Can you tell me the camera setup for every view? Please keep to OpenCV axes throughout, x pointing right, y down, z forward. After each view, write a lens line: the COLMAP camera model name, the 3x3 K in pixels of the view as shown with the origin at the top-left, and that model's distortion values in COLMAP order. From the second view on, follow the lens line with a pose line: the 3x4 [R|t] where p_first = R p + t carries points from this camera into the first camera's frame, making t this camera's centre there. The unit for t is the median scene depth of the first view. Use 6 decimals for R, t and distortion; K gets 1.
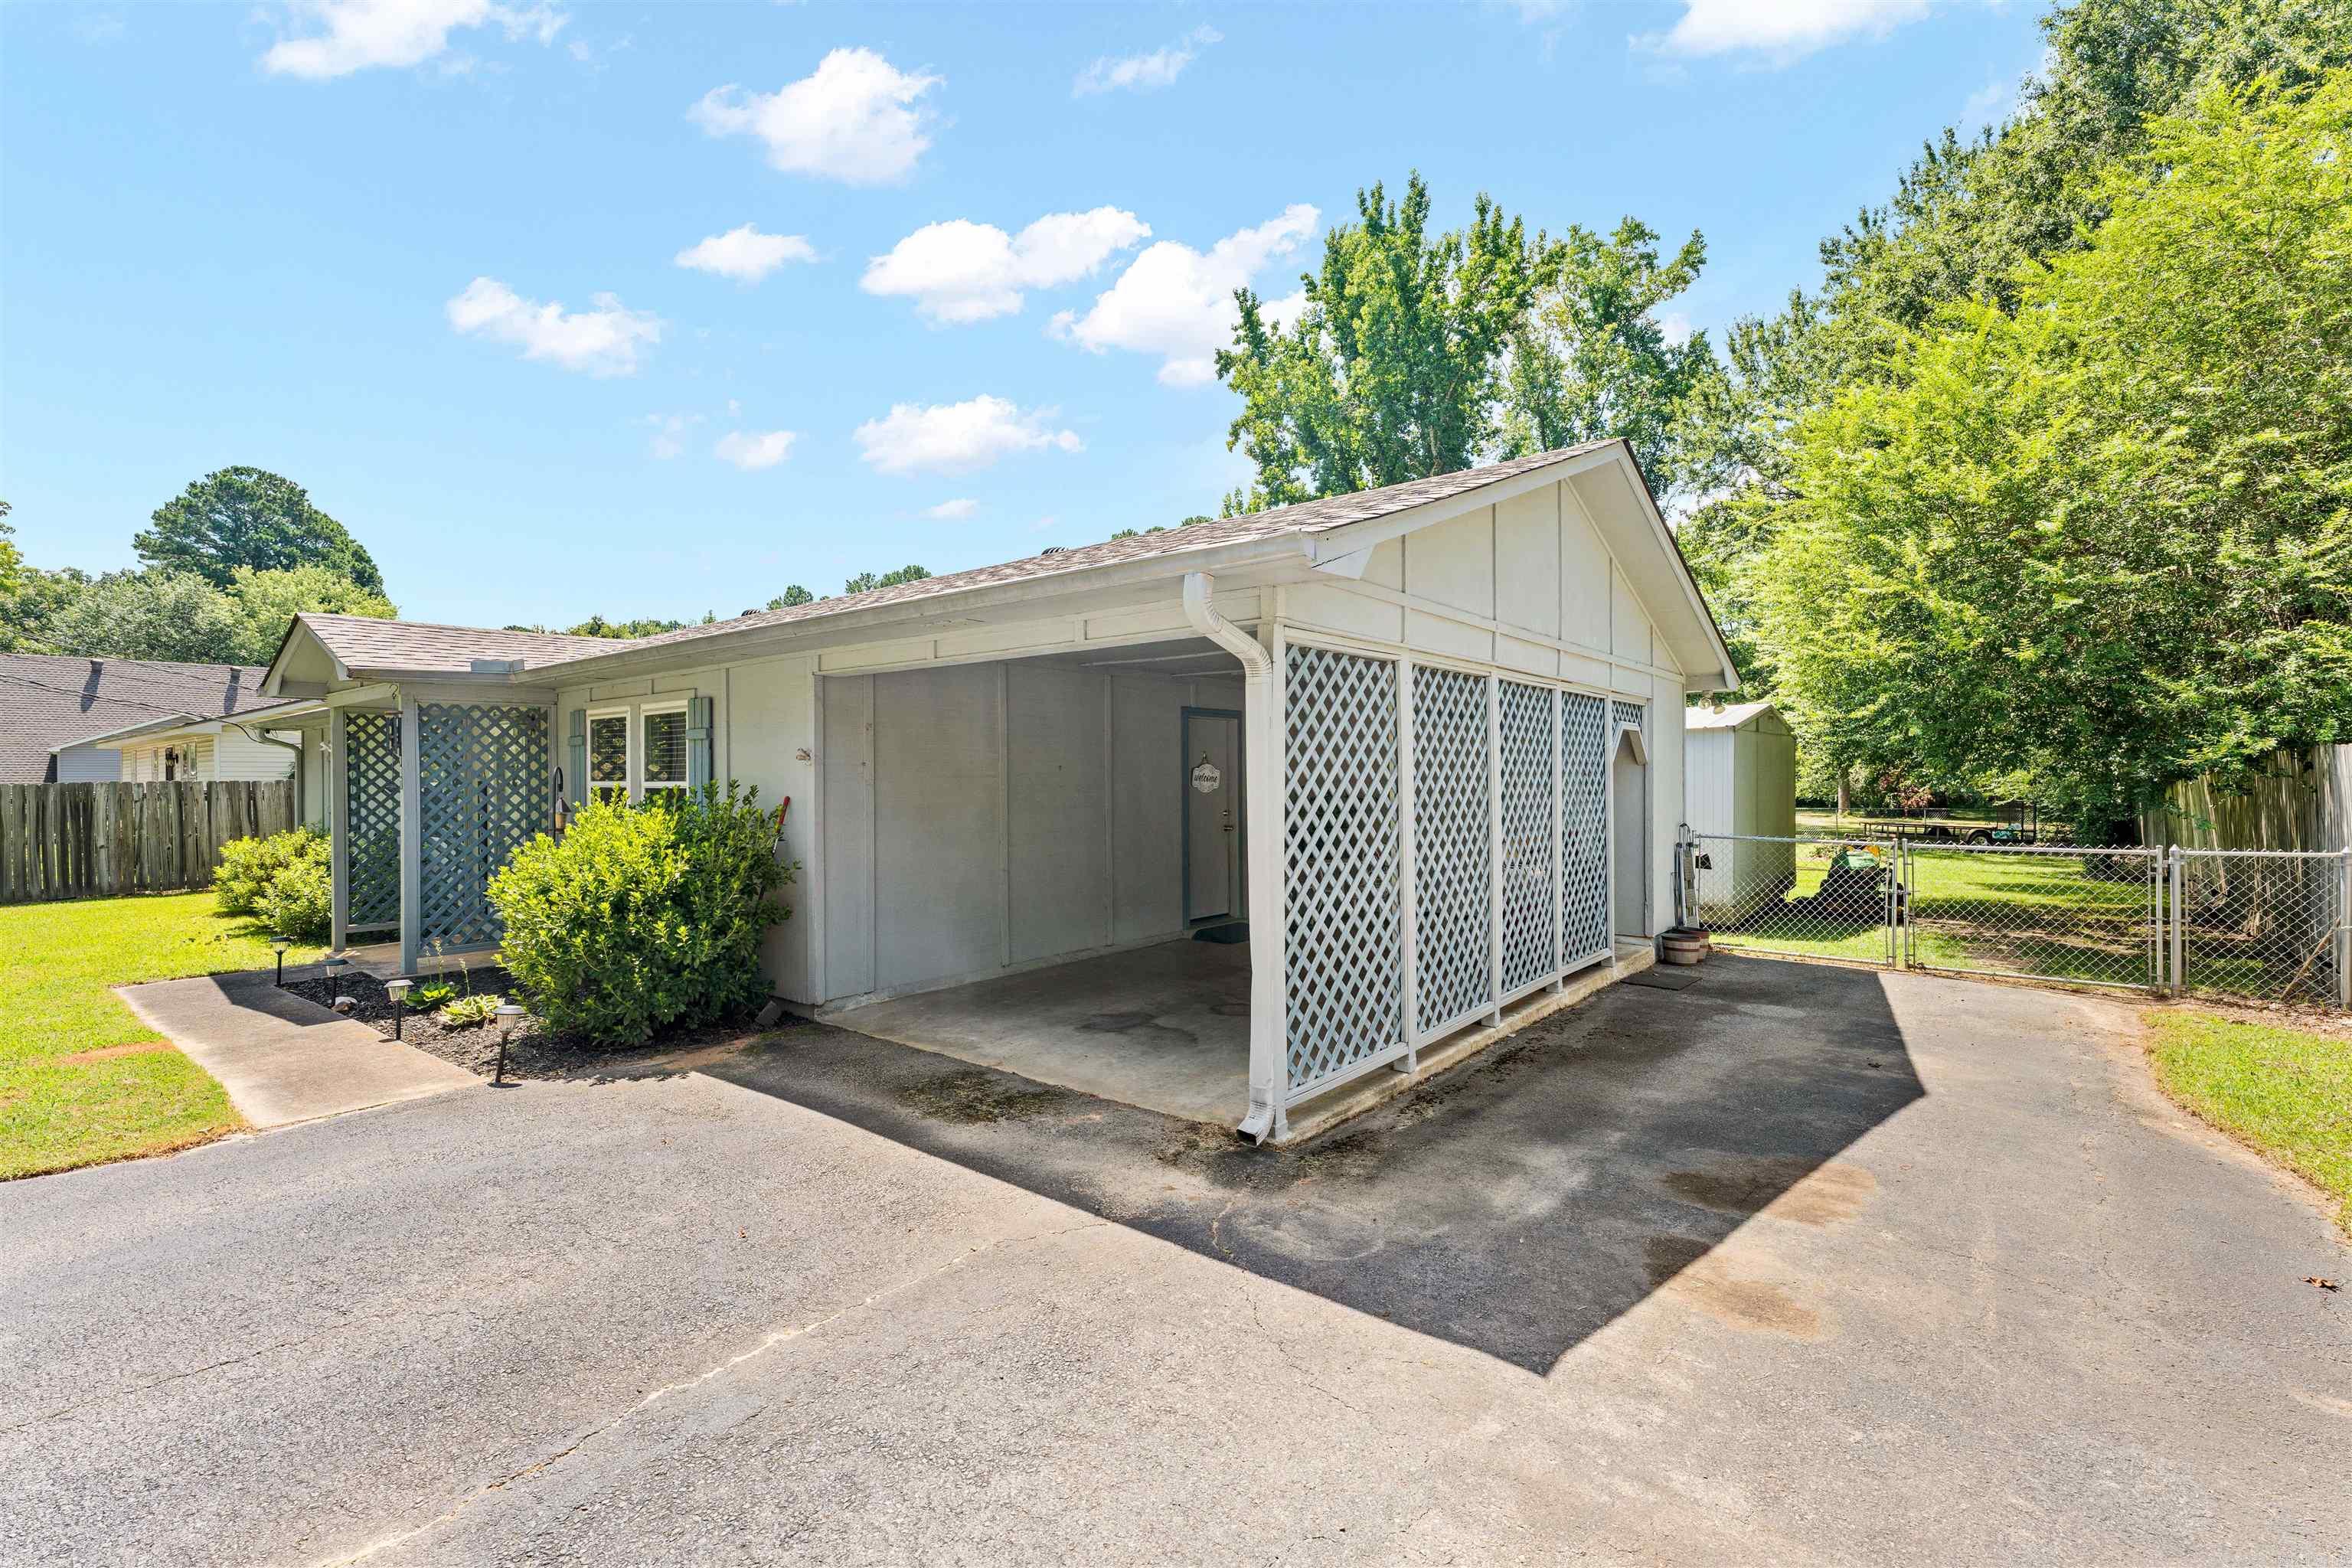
lens RADIAL K [[1038.2, 0, 1215.7], [0, 1038.2, 797.1], [0, 0, 1]] dist [-0.004592, -0.001109]
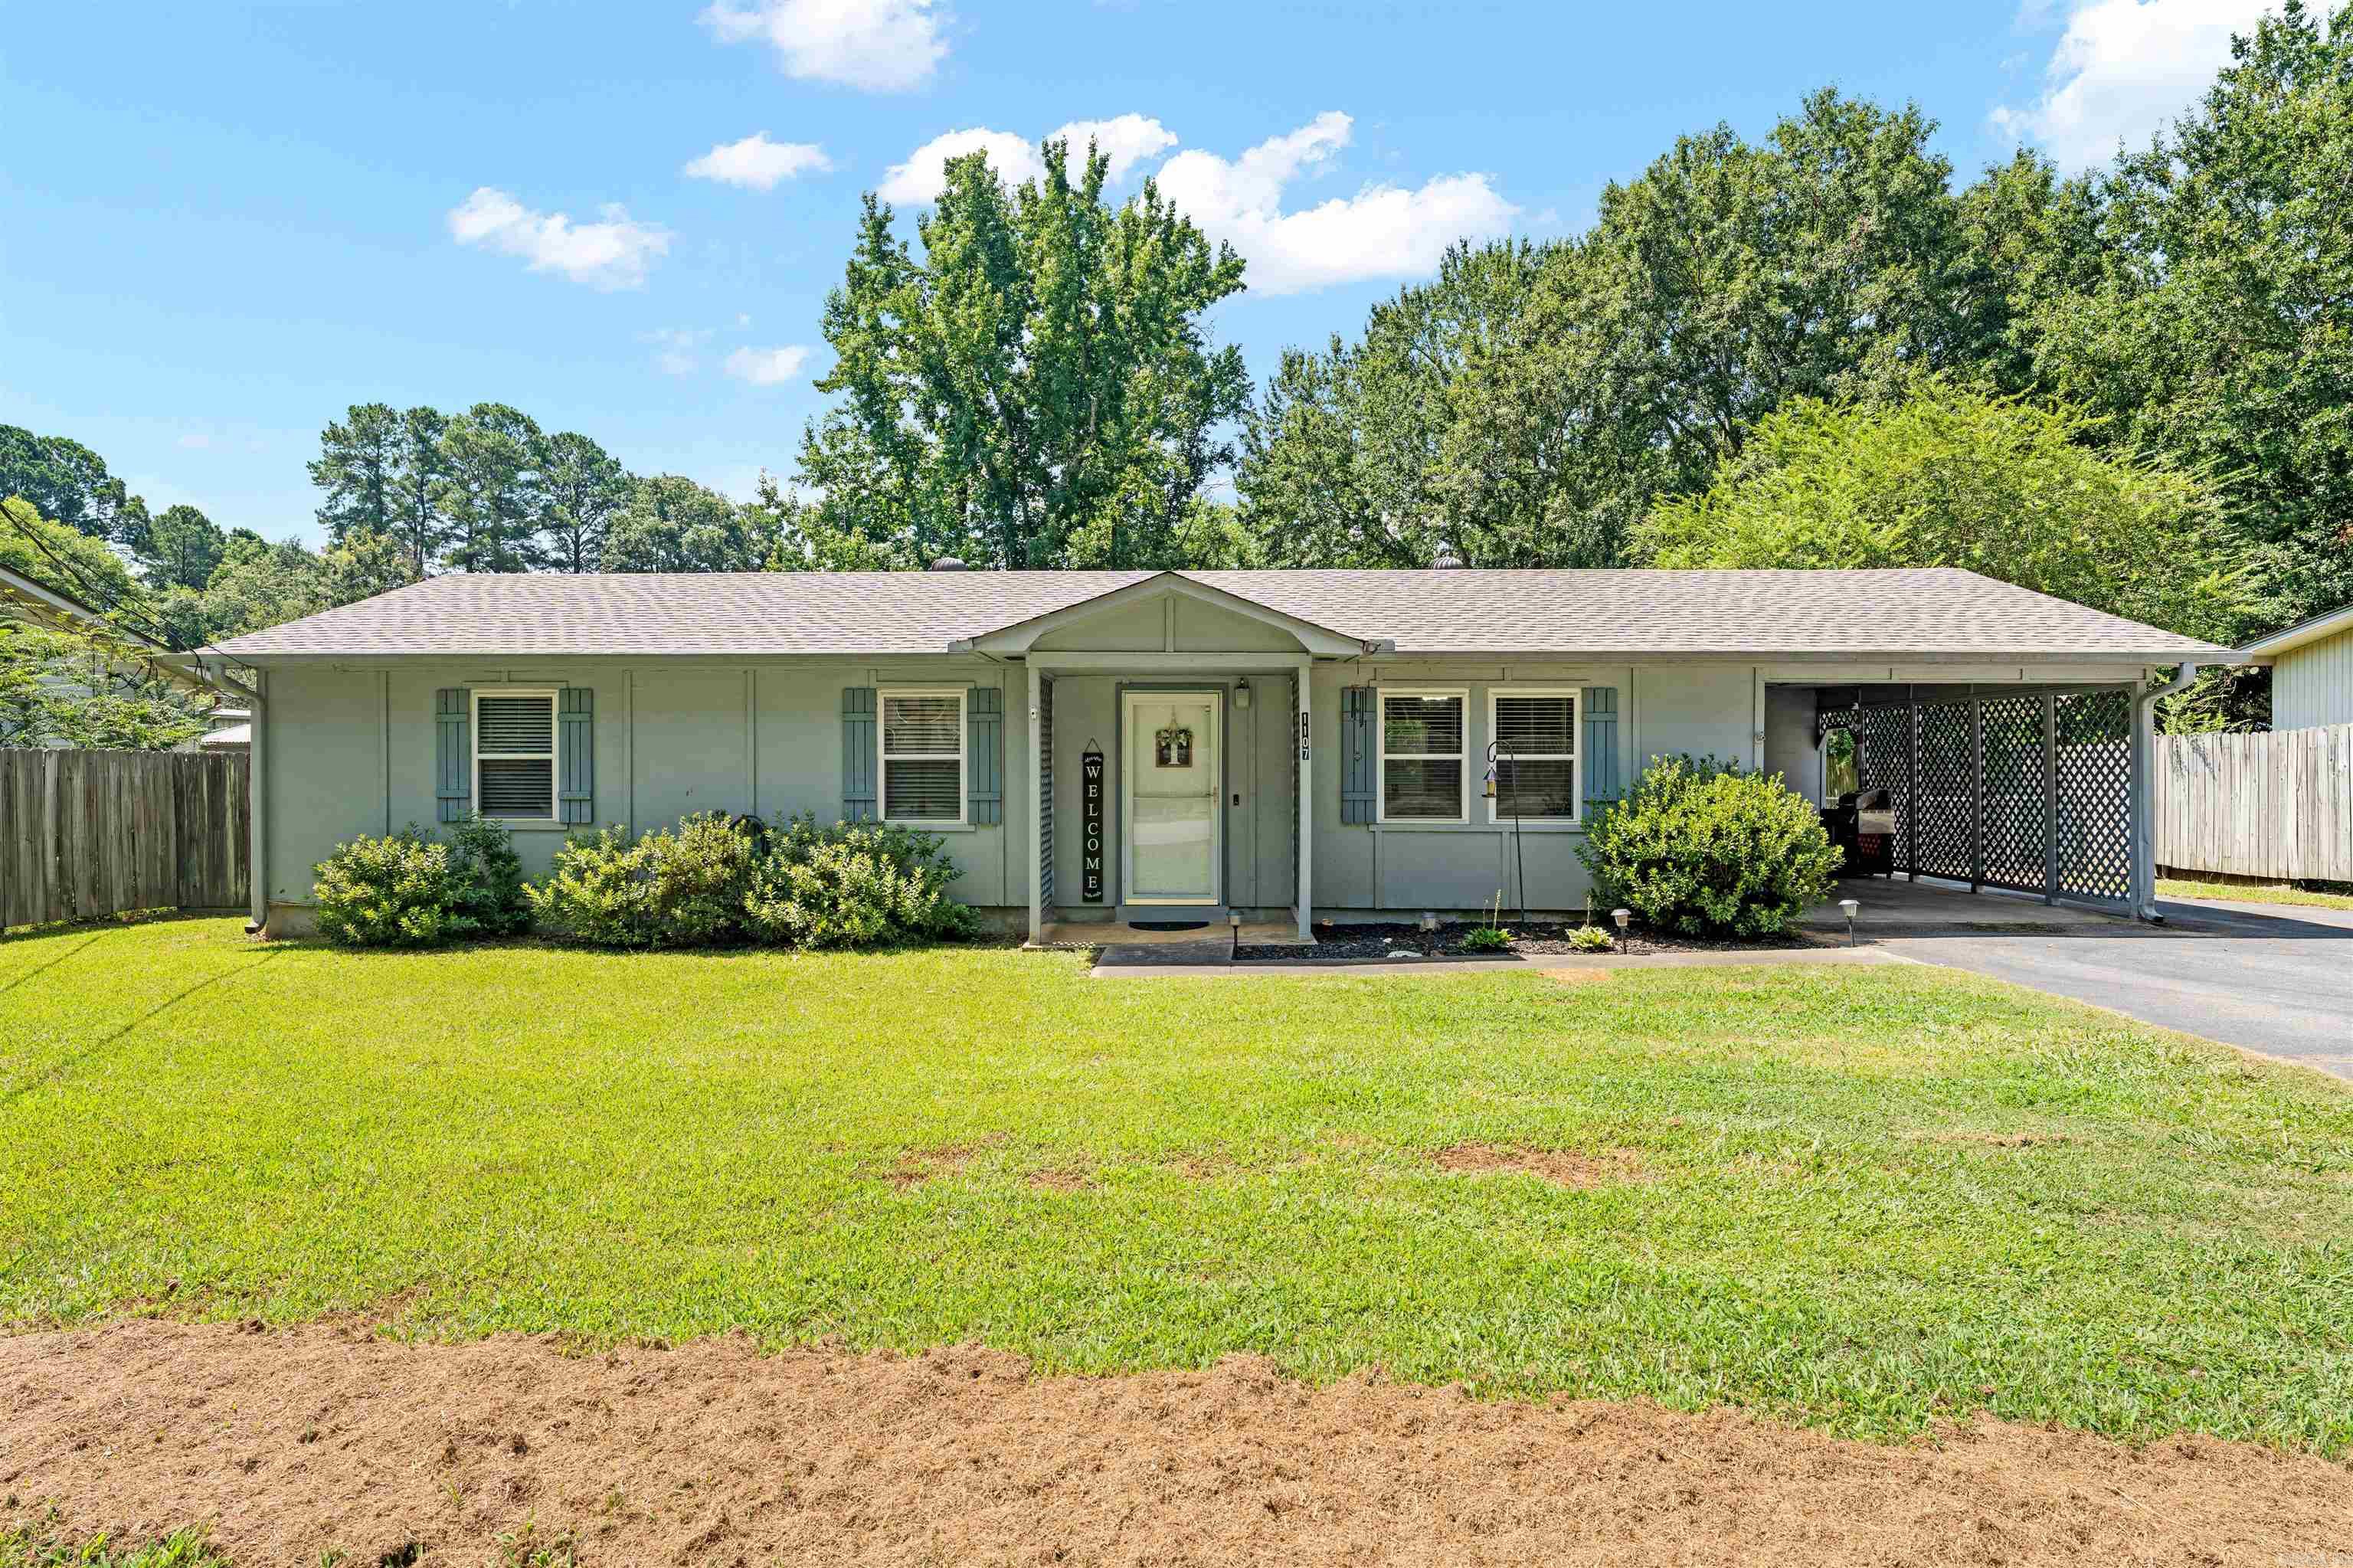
lens RADIAL K [[1236.6, 0, 1174.1], [0, 1236.6, 777.5], [0, 0, 1]] dist [0.008071, 0.000519]
pose [[0.797575, 0.000161, 0.603219, -0.387727], [0.005765, 0.999952, -0.007888, 0.004443], [-0.603192, 0.009769, 0.797536, 0.031182]]
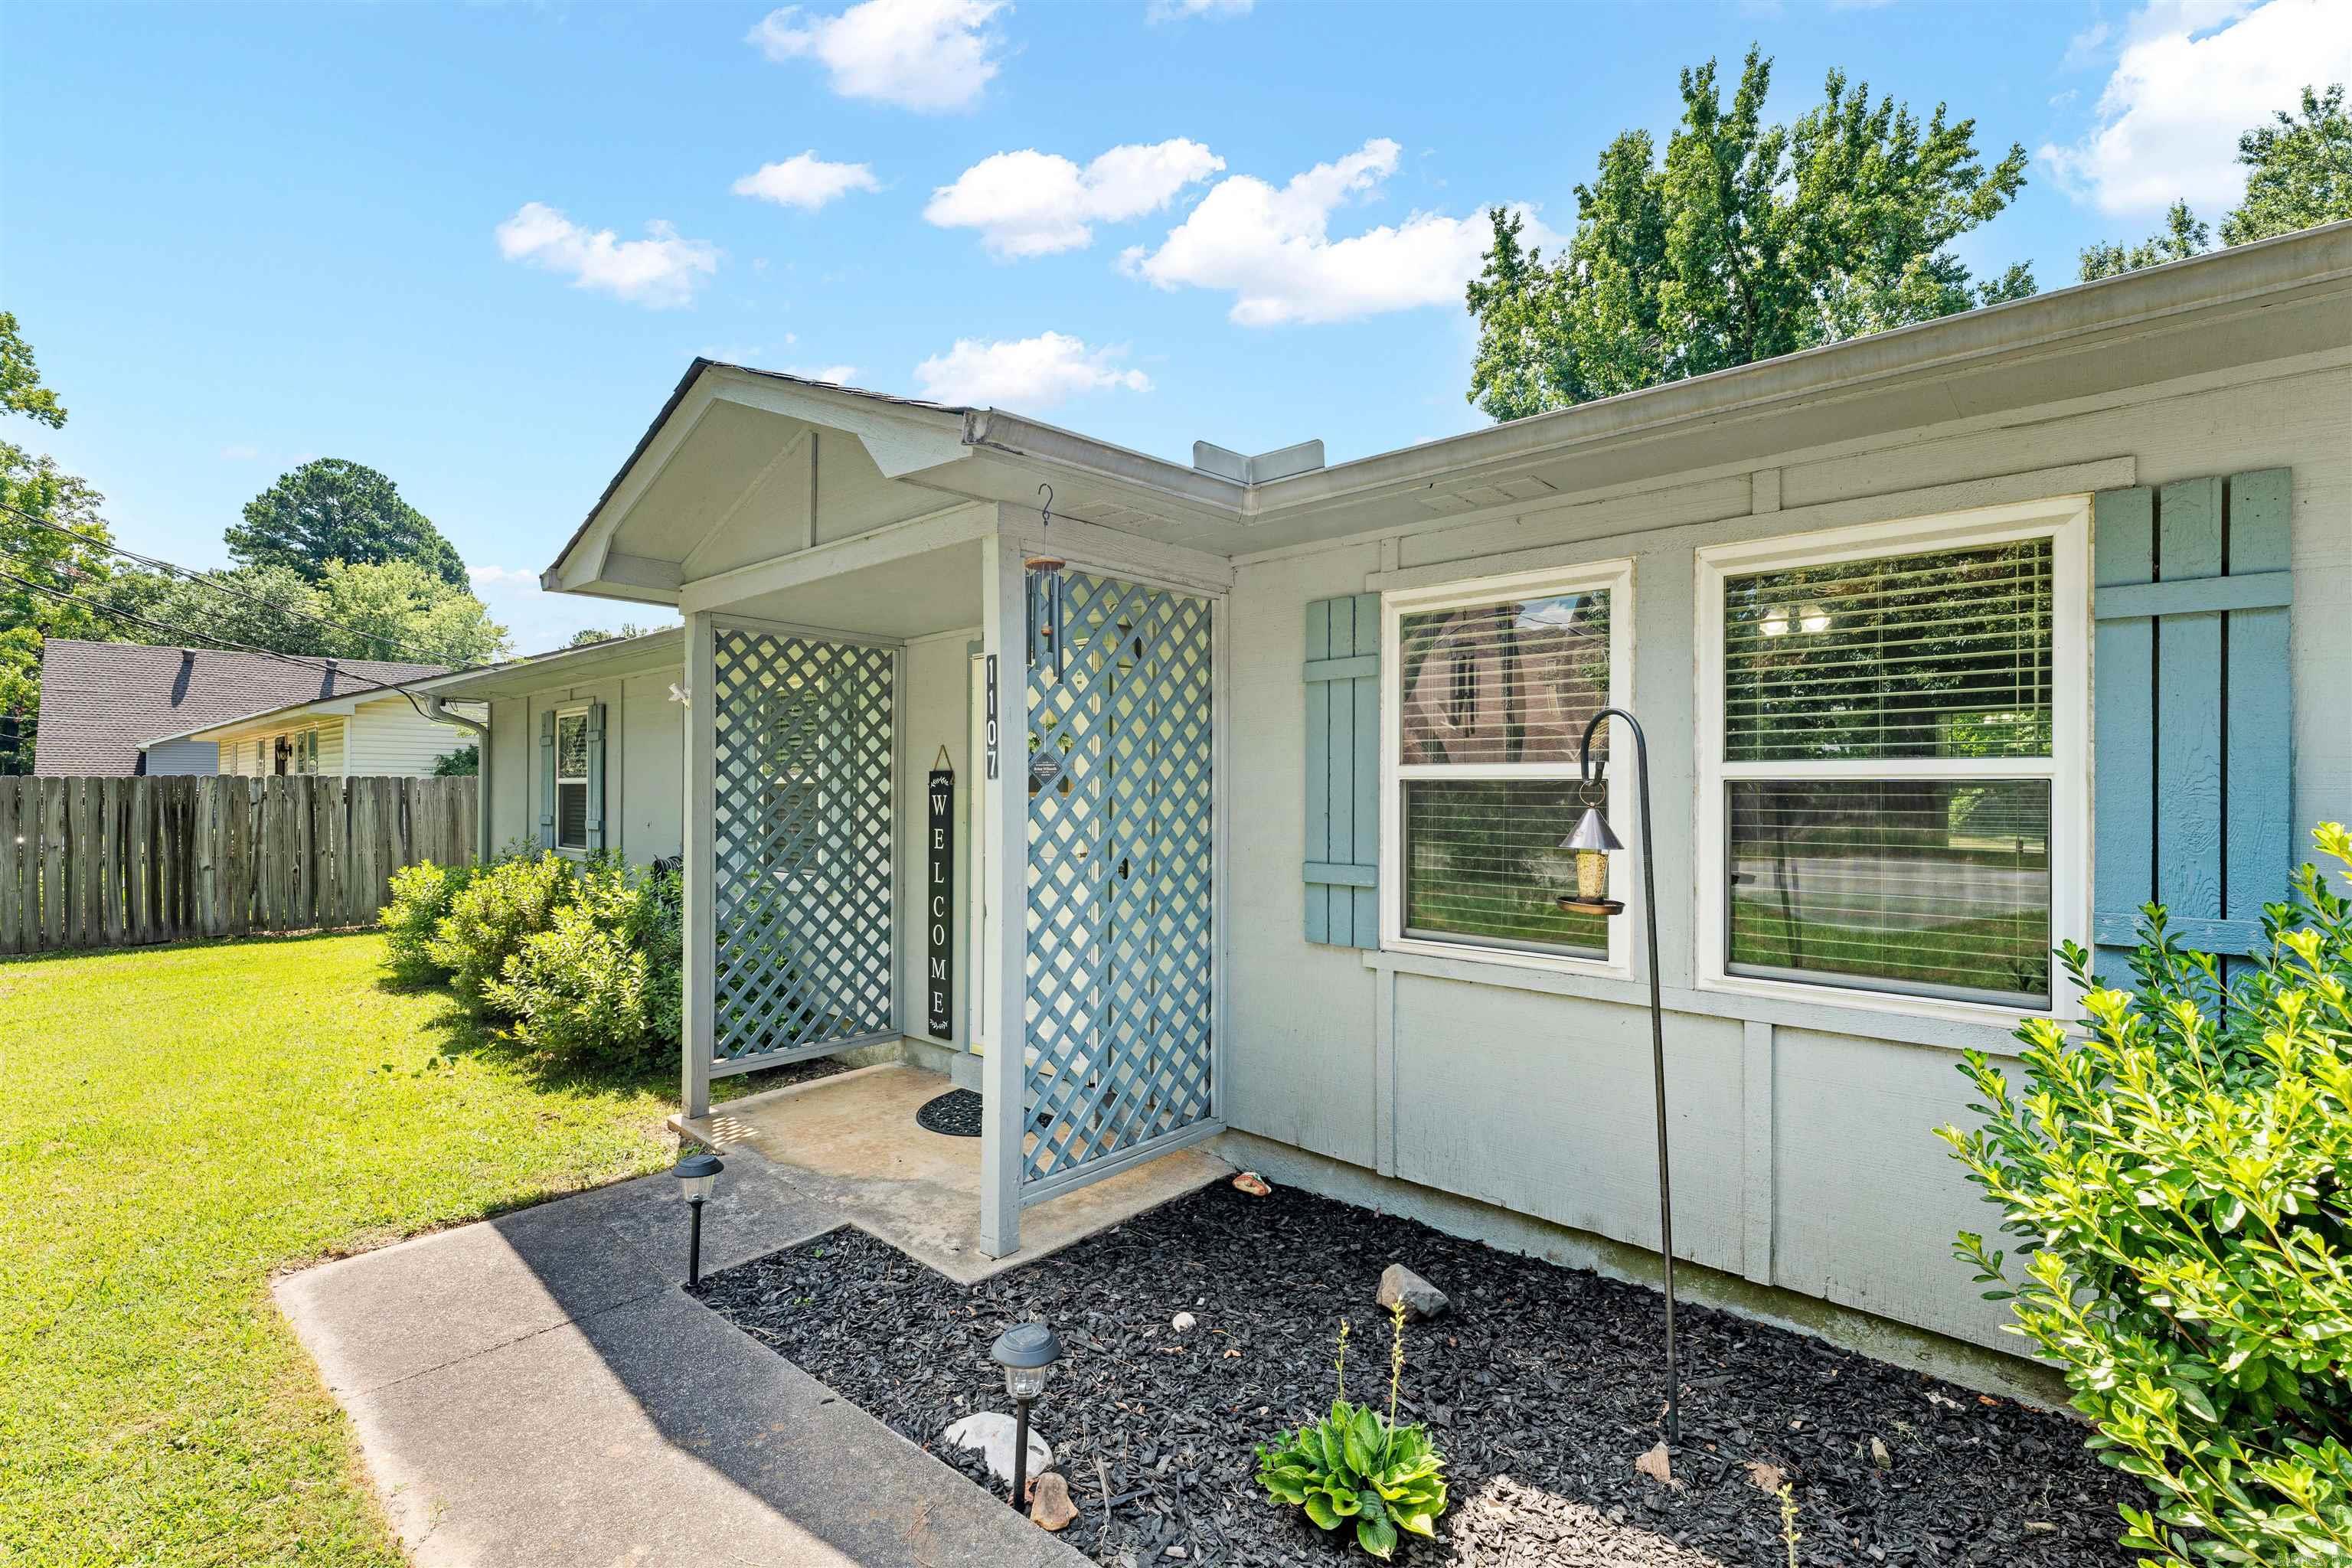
lens RADIAL K [[1038.2, 0, 1189.7], [0, 1038.2, 807.7], [0, 0, 1]] dist [-0.004592, -0.001109]
pose [[0.998545, 0.012647, -0.052416, -0.169587], [-0.012900, 0.999907, -0.004488, 0.000961], [0.052354, 0.005158, 0.998615, 0.150385]]
